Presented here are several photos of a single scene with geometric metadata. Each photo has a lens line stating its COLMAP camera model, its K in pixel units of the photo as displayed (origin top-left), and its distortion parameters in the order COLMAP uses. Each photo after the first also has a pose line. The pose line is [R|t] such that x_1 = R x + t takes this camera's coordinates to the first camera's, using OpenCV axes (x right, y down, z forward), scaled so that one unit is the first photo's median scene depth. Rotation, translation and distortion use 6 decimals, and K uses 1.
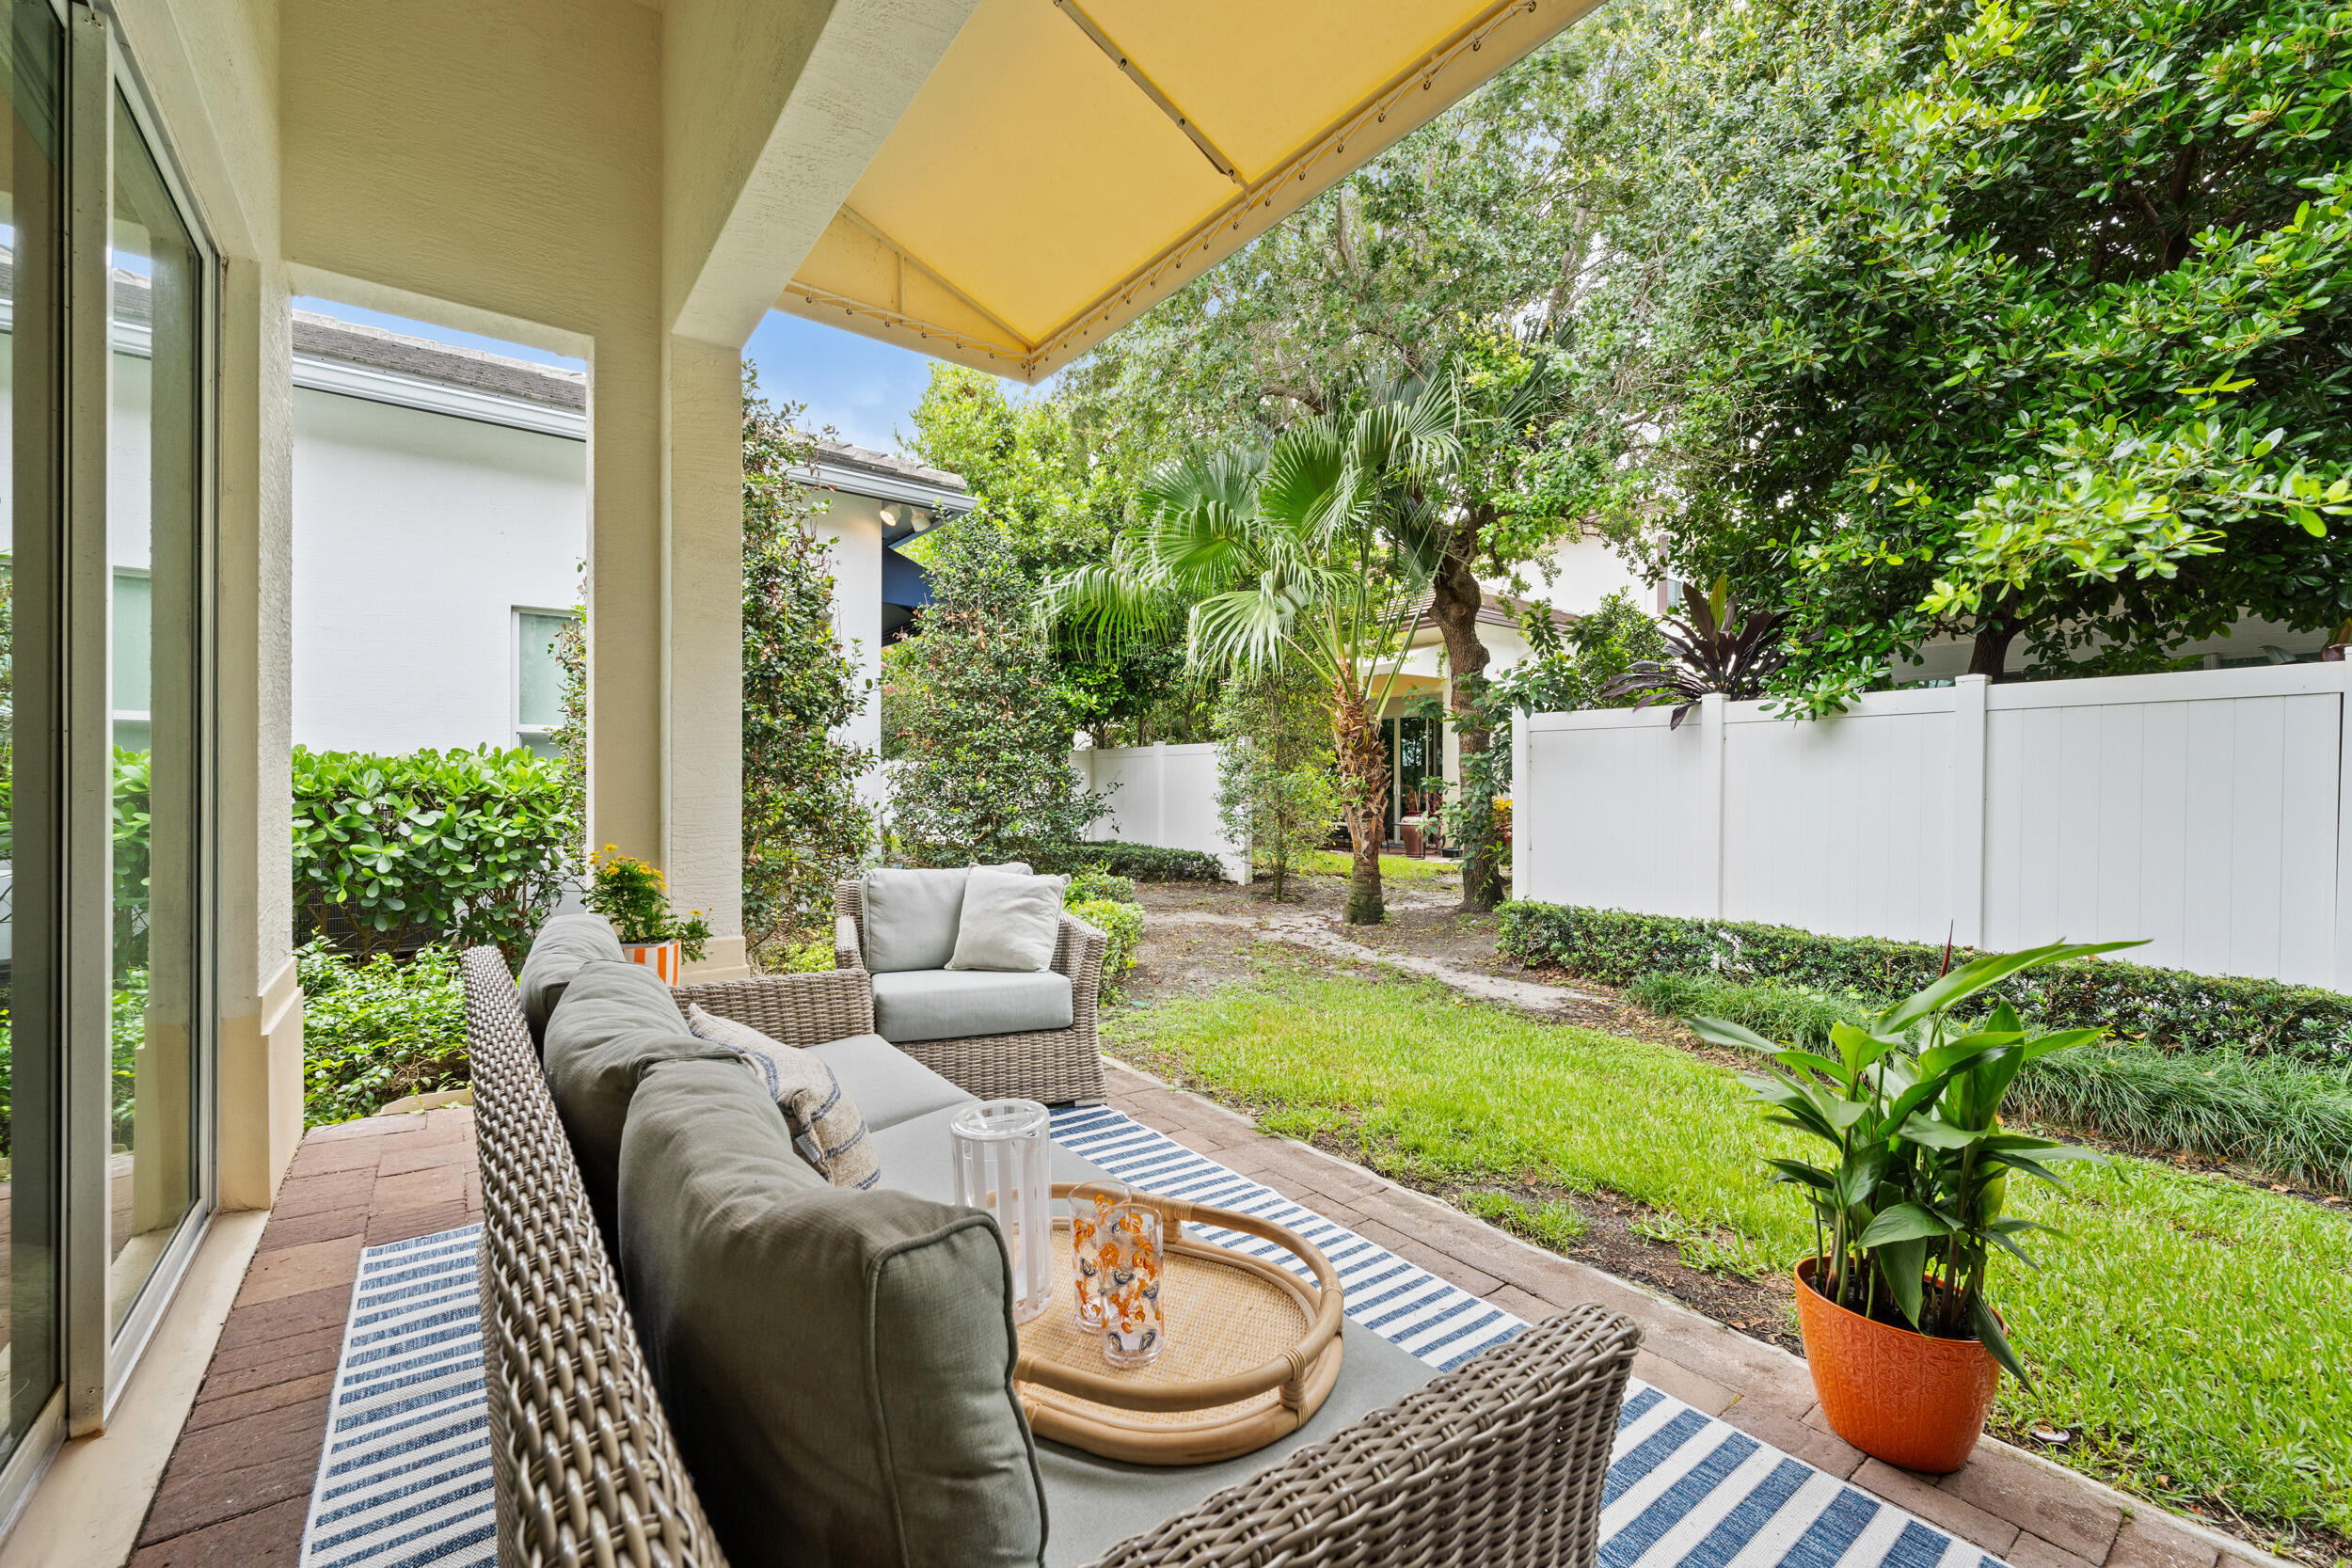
lens RADIAL K [[967.7, 0, 1168.4], [0, 967.7, 787.3], [0, 0, 1]] dist [0.001063, 0.000399]
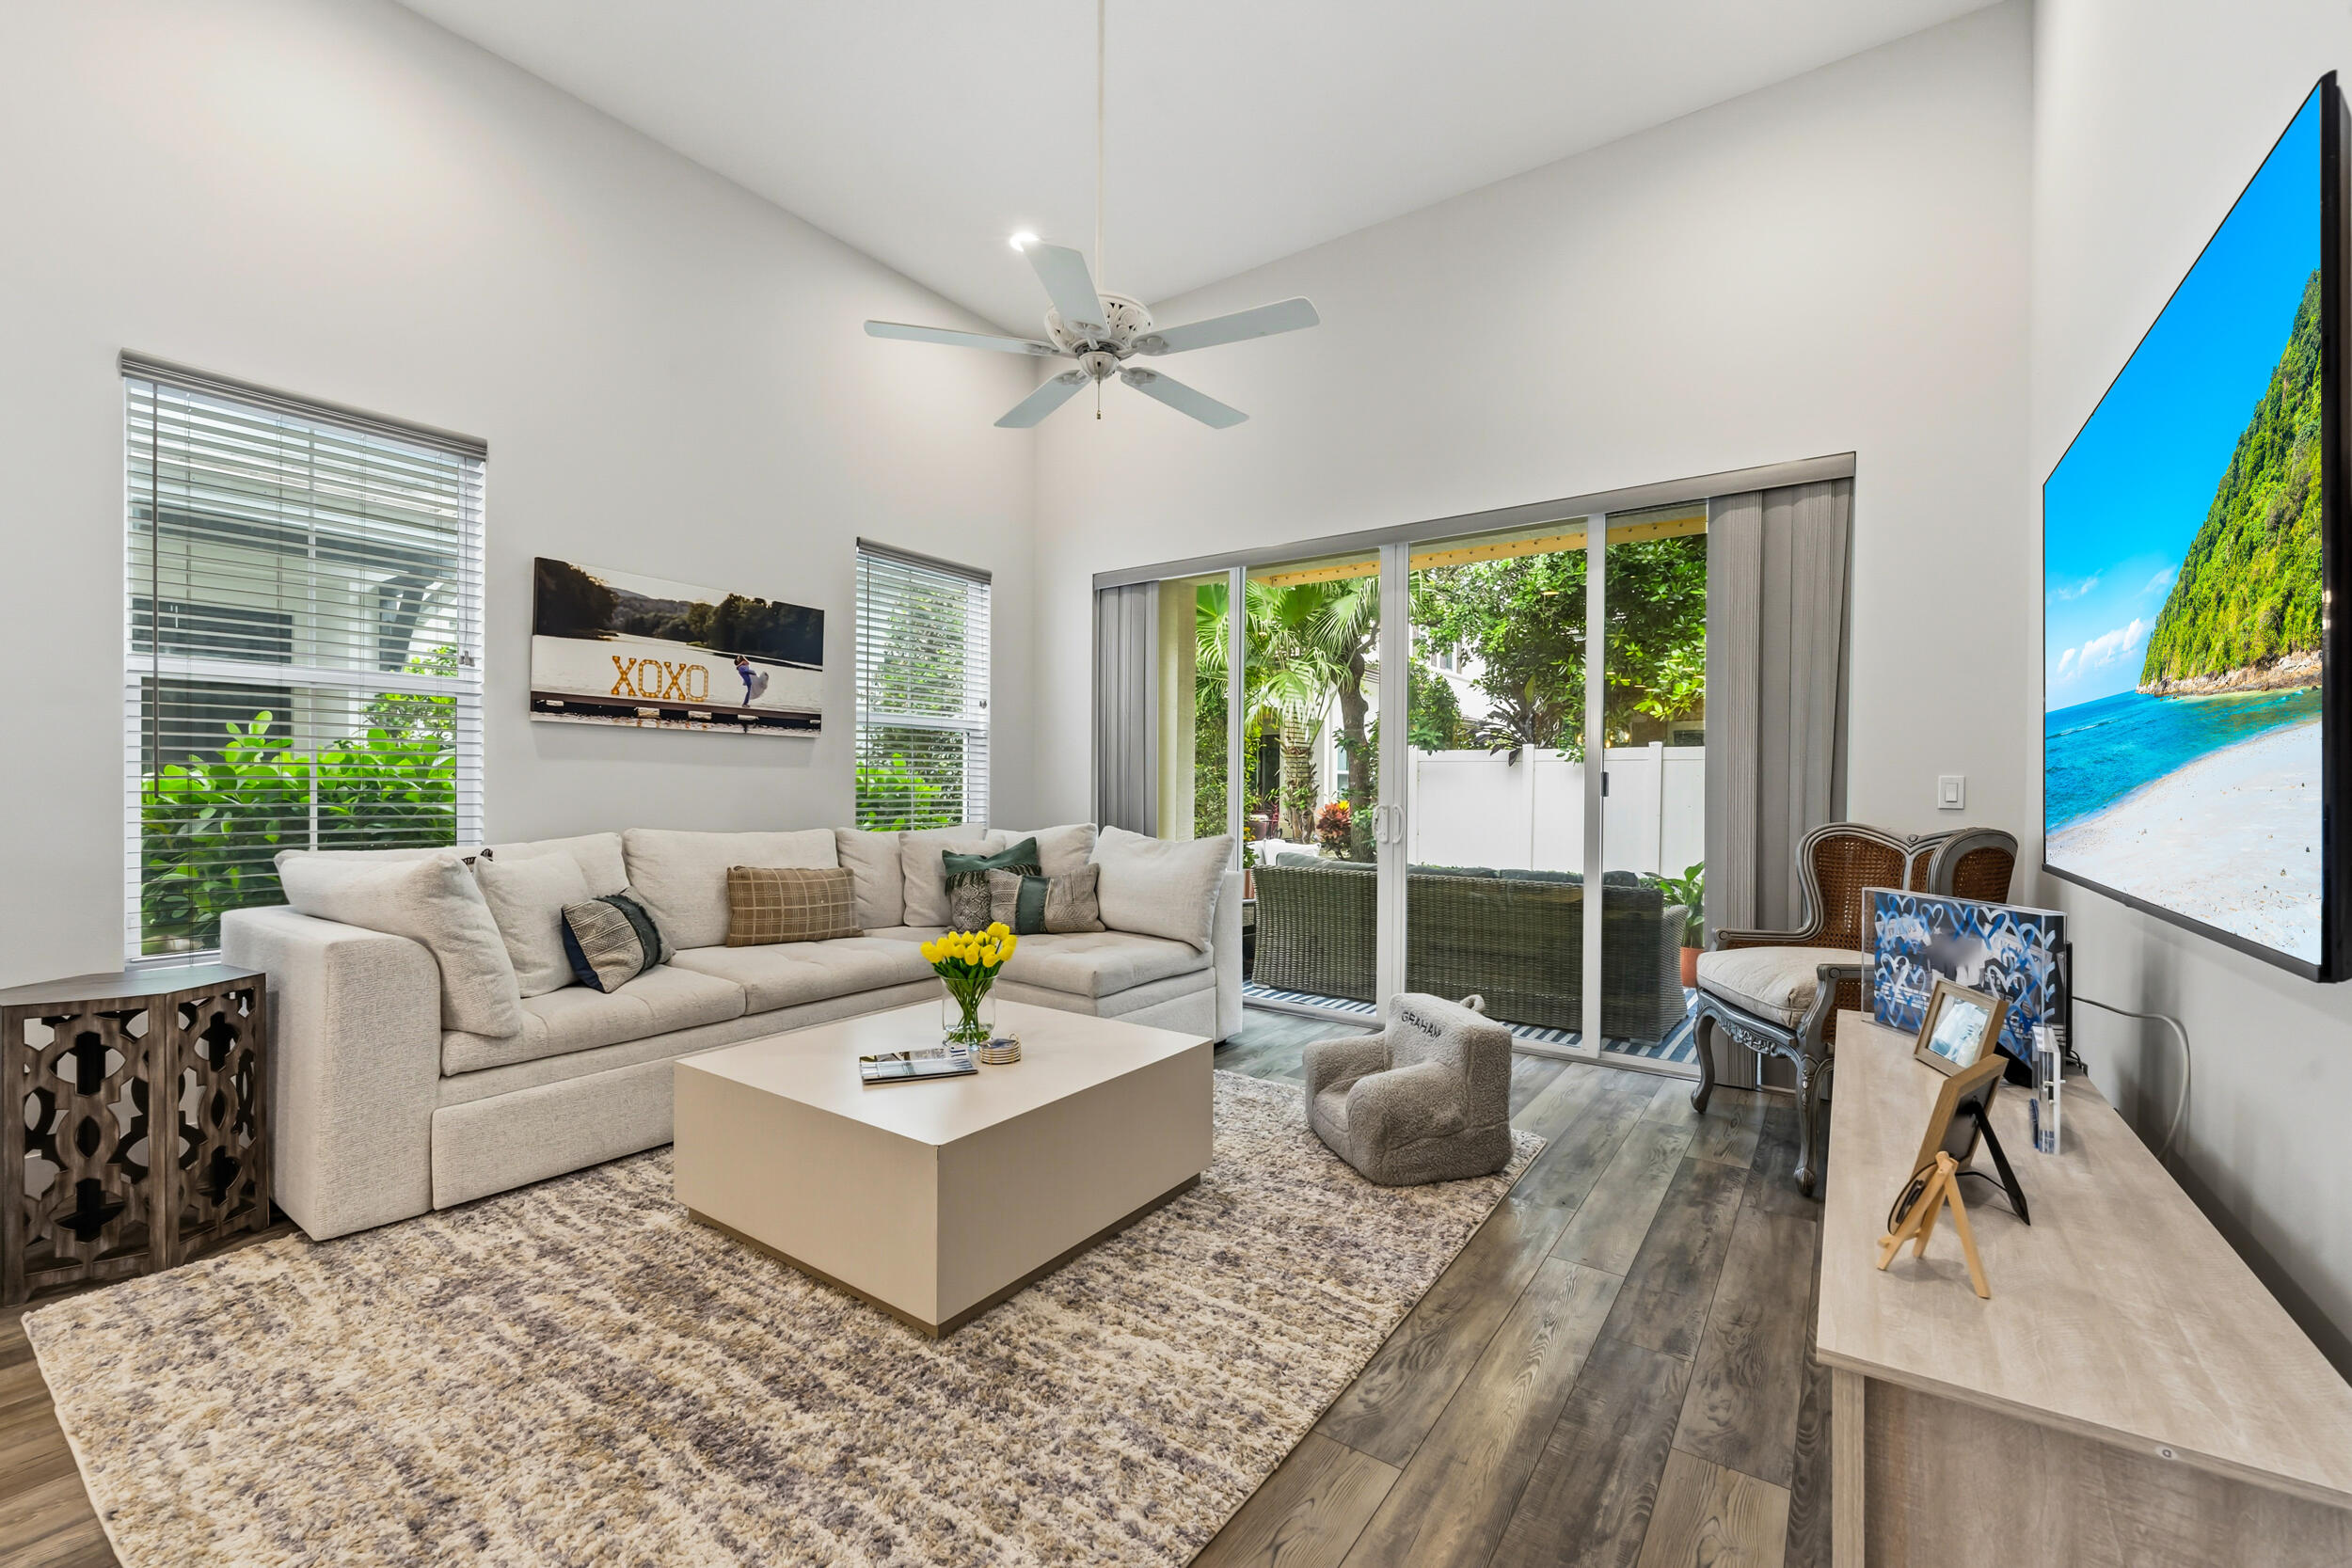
lens RADIAL K [[967.7, 0, 1172.2], [0, 967.7, 798.7], [0, 0, 1]] dist [0.001063, 0.000399]
pose [[0.952669, 0.007859, 0.303908, -0.620190], [-0.010949, 0.999904, 0.008463, -0.003845], [-0.303812, -0.011390, 0.952664, -0.511964]]
